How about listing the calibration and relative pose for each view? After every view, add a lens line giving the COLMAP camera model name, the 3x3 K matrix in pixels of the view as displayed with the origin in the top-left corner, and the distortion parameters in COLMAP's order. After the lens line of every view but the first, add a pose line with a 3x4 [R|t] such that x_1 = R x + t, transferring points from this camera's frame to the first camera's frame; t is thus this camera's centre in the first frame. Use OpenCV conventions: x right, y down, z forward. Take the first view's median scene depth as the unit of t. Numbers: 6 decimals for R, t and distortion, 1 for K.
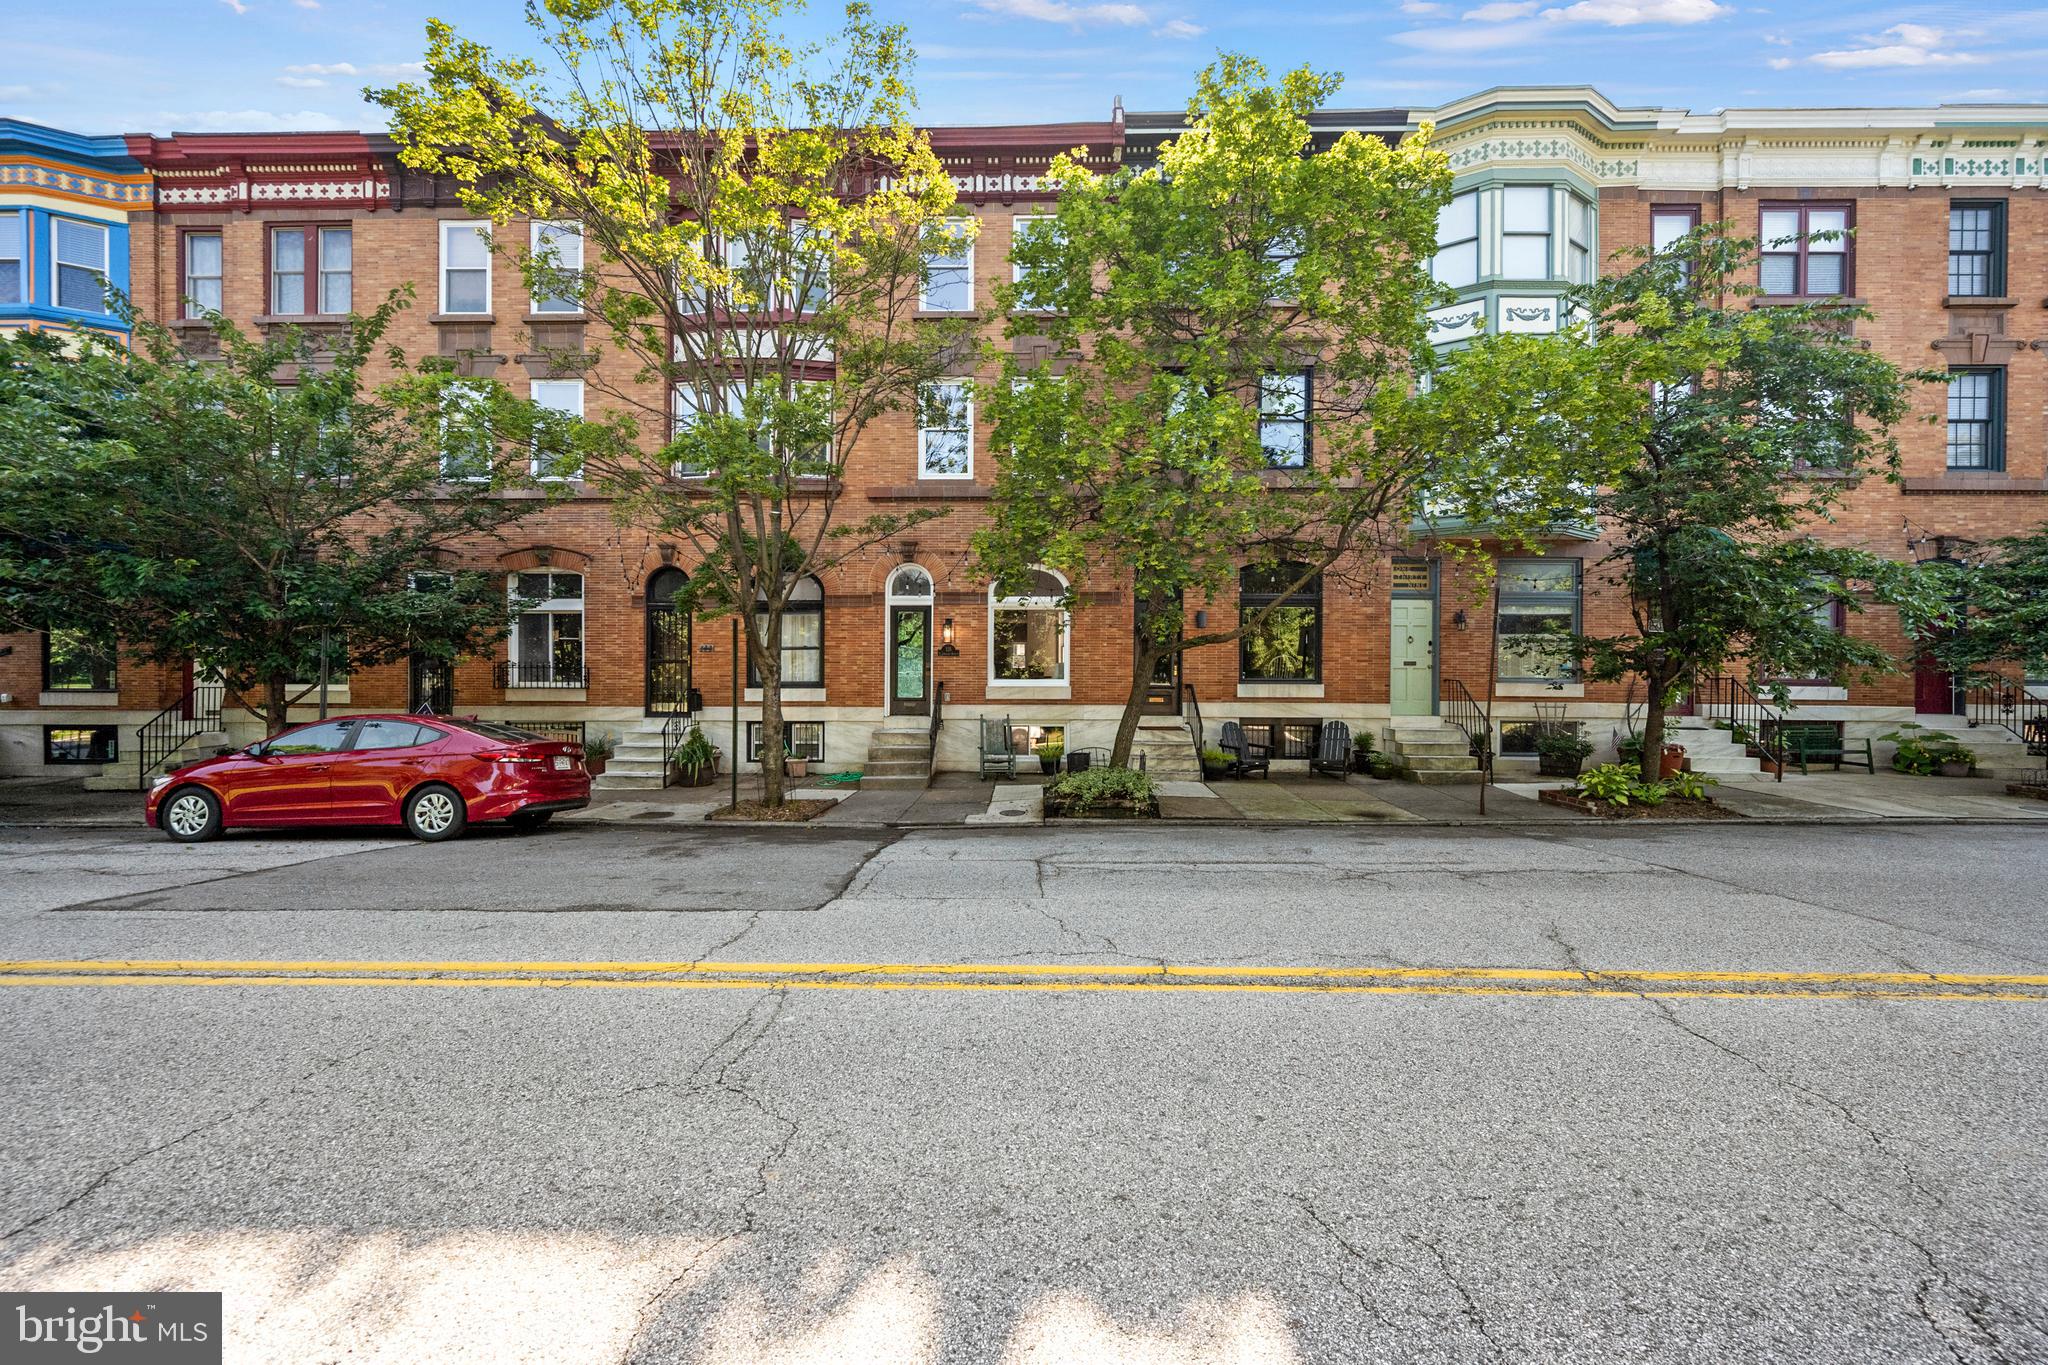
lens RADIAL K [[812.2, 0, 1024.0], [0, 812.2, 682.5], [0, 0, 1]] dist [0.000647, 0.000172]
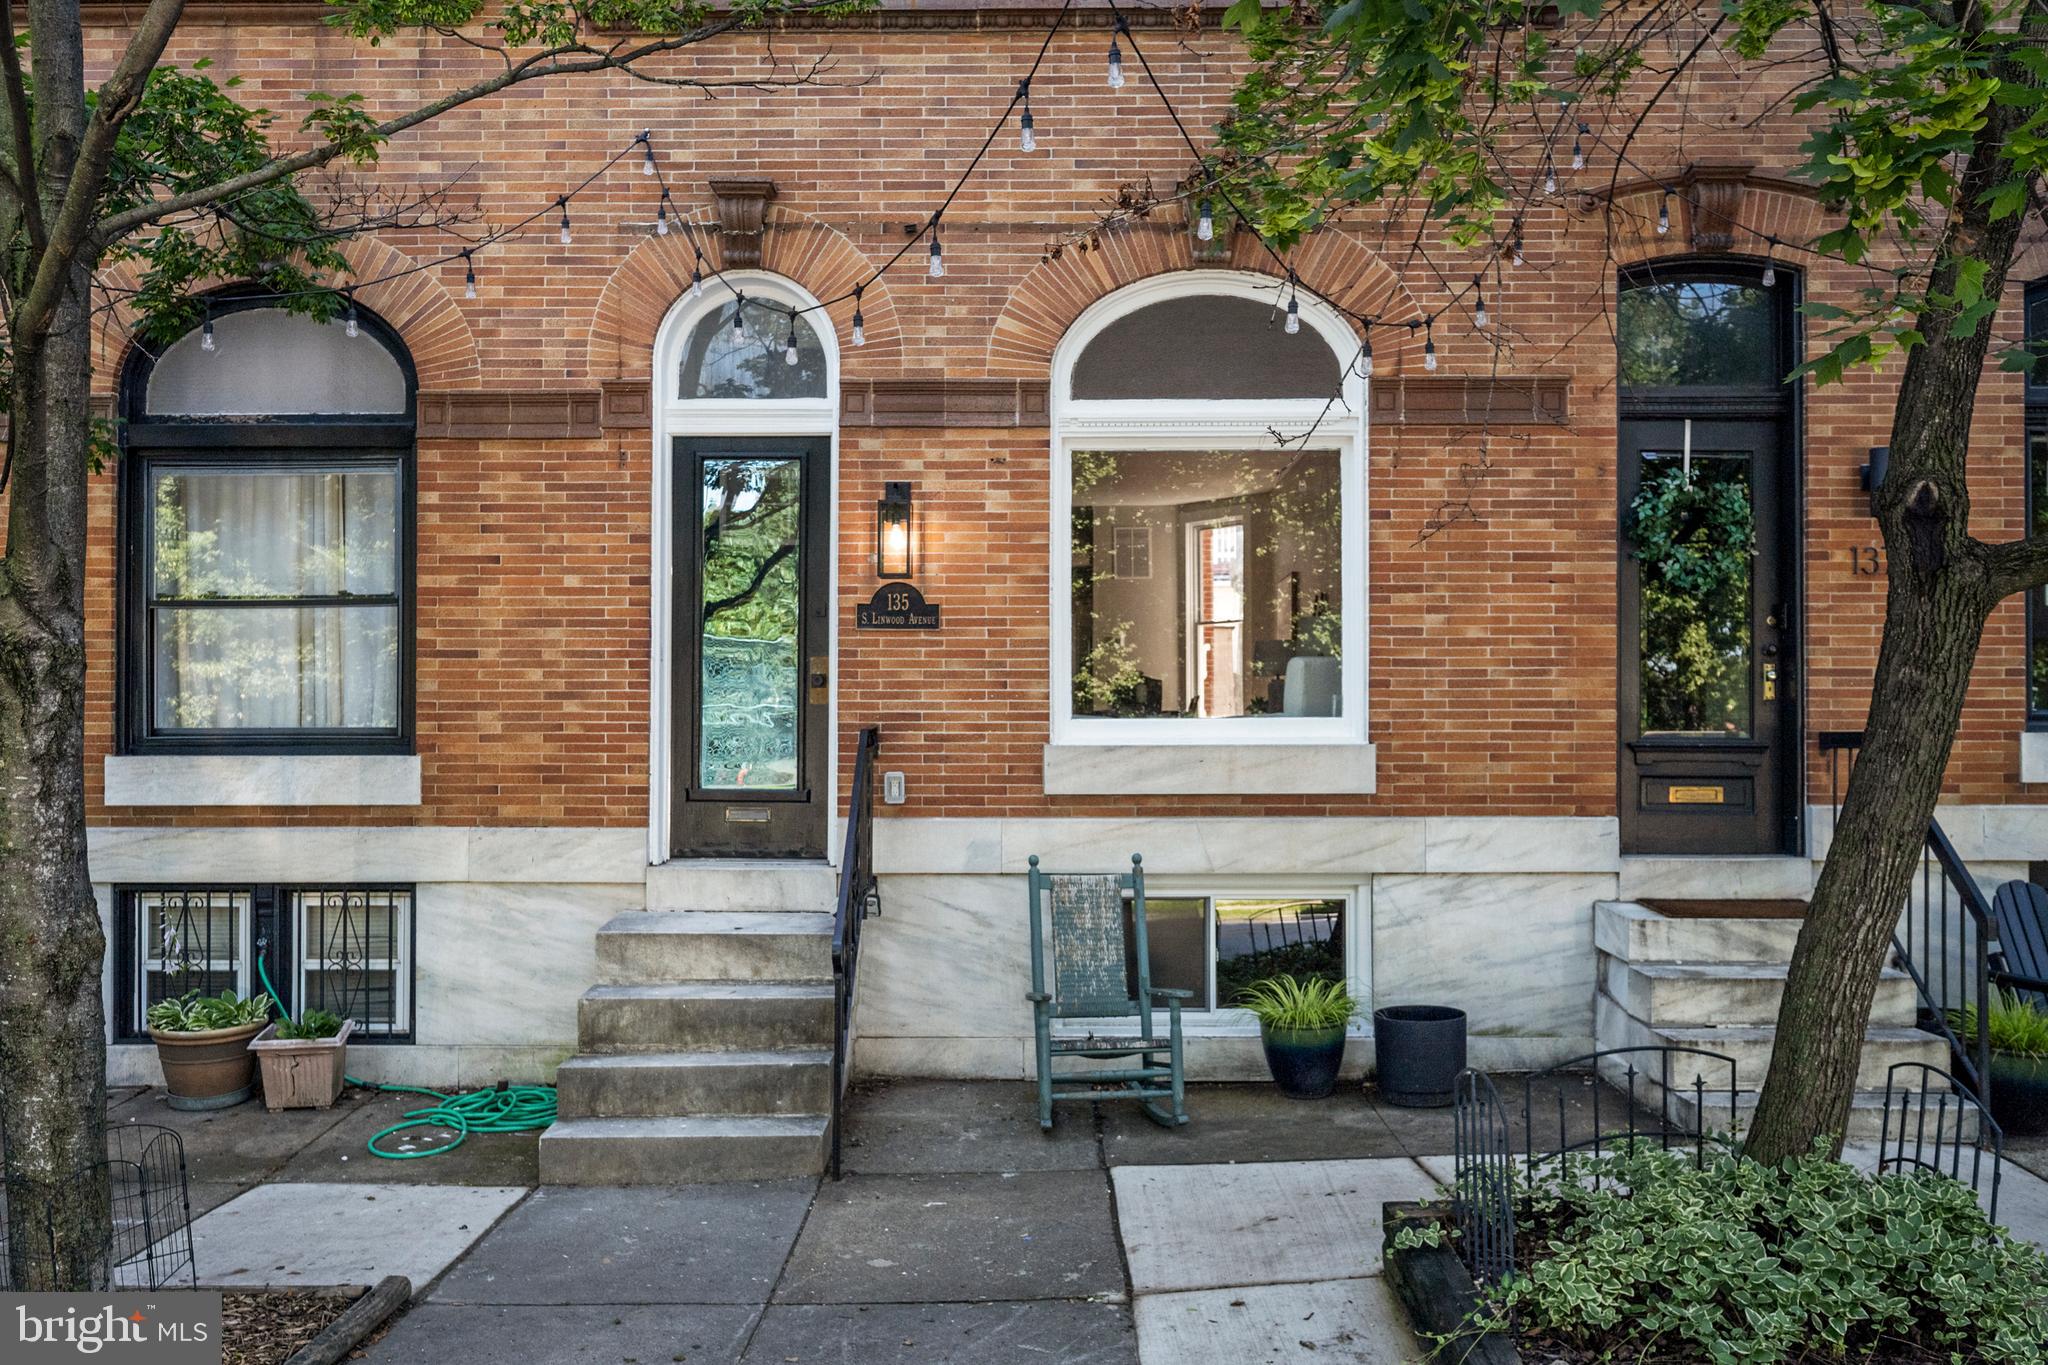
lens RADIAL K [[1753.4, 0, 1027.3], [0, 1753.4, 702.1], [0, 0, 1]] dist [-0.003271, -0.002464]
pose [[0.999834, -0.003208, 0.017960, -0.063292], [0.003488, 0.999873, -0.015566, -0.000312], [-0.017908, 0.015626, 0.999718, 0.450577]]
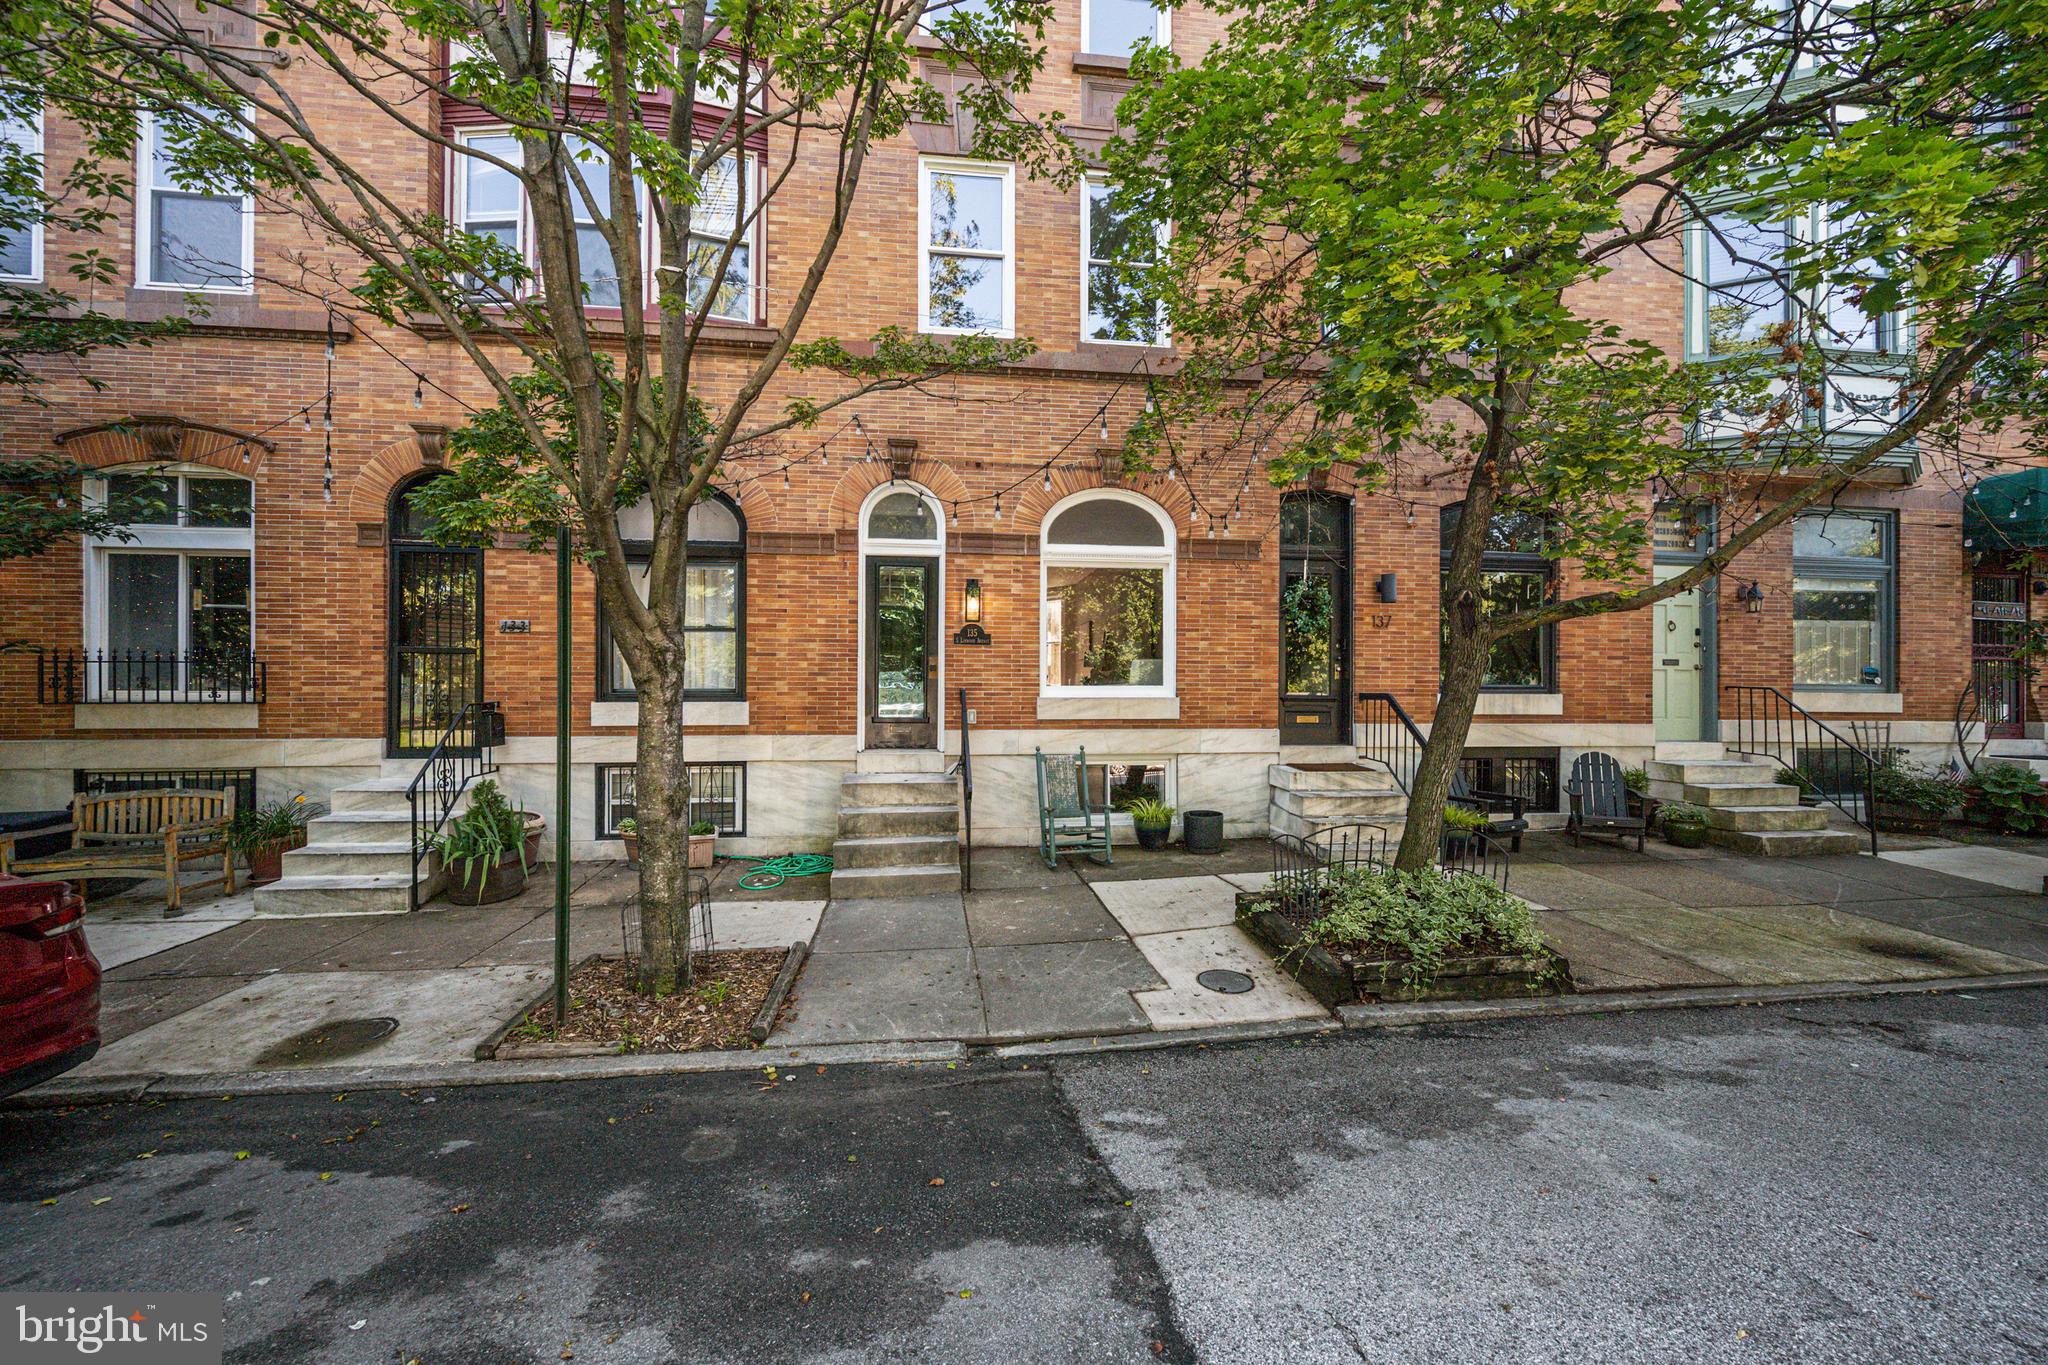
lens RADIAL K [[798.1, 0, 1016.3], [0, 798.1, 687.3], [0, 0, 1]] dist [-0.000419, -0.000047]
pose [[0.987802, 0.000731, 0.155711, -0.152537], [-0.000241, 0.999995, -0.003171, -0.000843], [-0.155712, 0.003095, 0.987798, 0.447199]]
